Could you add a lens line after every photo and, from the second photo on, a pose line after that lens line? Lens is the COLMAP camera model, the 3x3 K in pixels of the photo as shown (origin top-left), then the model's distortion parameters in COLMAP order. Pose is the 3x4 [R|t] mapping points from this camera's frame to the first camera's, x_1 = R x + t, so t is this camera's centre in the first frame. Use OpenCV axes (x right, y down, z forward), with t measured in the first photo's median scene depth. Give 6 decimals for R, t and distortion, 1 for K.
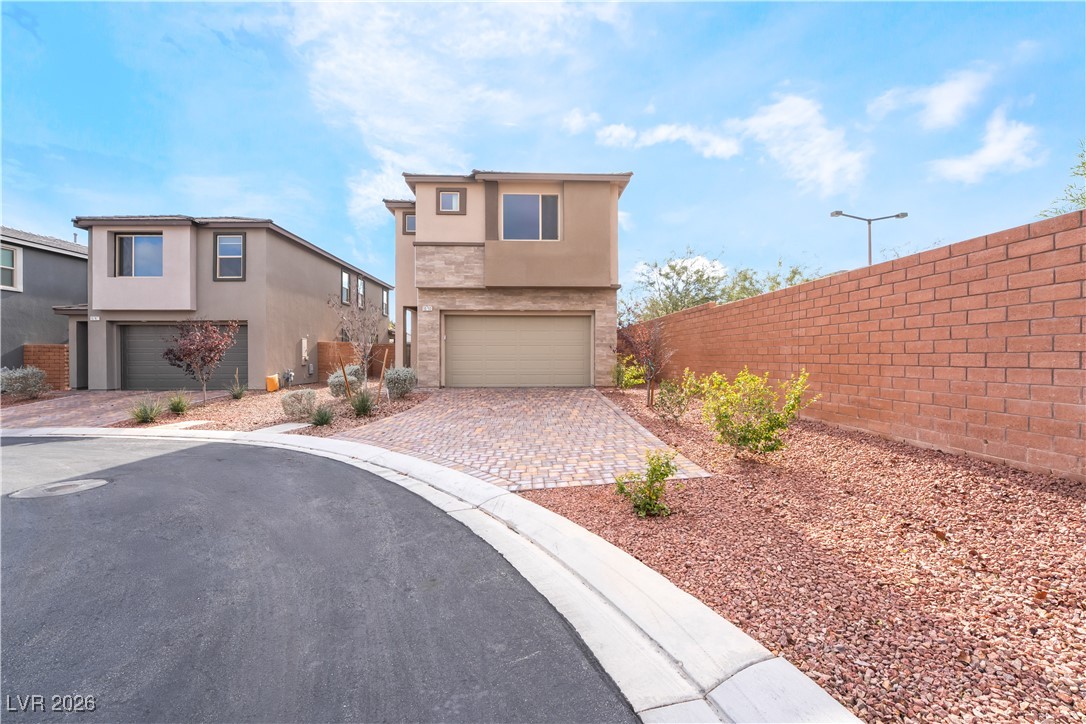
lens RADIAL K [[446.2, 0, 542.6], [0, 446.2, 361.8], [0, 0, 1]] dist [-0.001584, -0.001130]
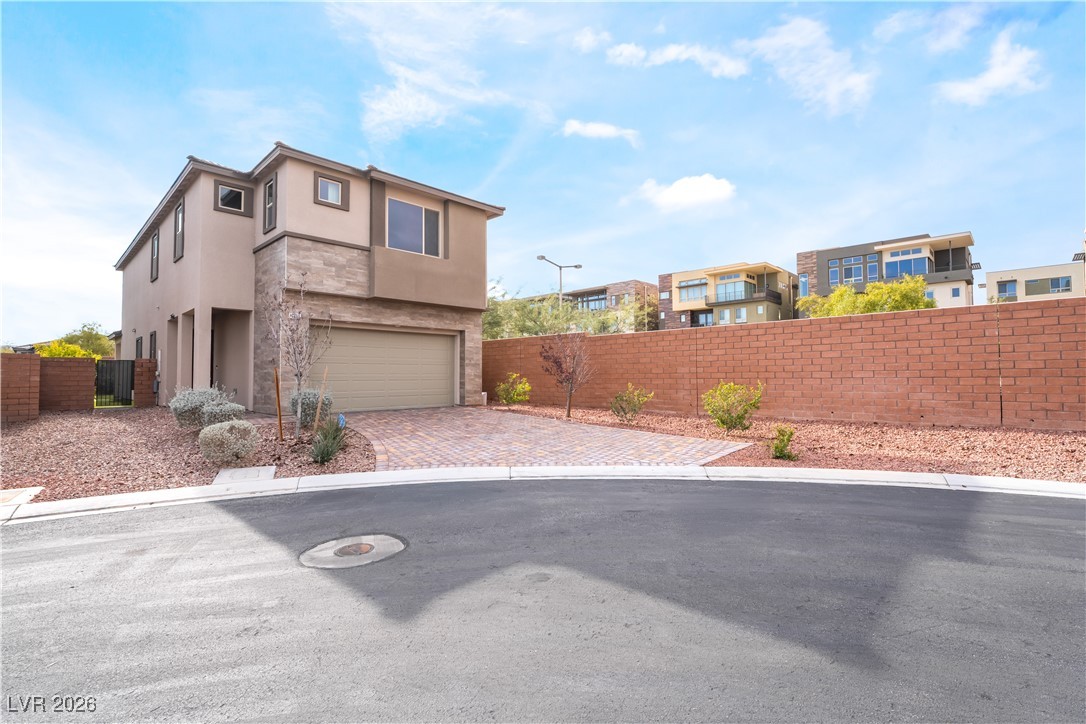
lens RADIAL K [[497.2, 0, 540.3], [0, 497.2, 359.1], [0, 0, 1]] dist [0.001714, -0.000252]
pose [[0.732787, 0.018799, 0.680199, -0.546548], [0.014683, 0.998949, -0.043427, 0.001515], [-0.680300, 0.041810, 0.731740, 0.060677]]
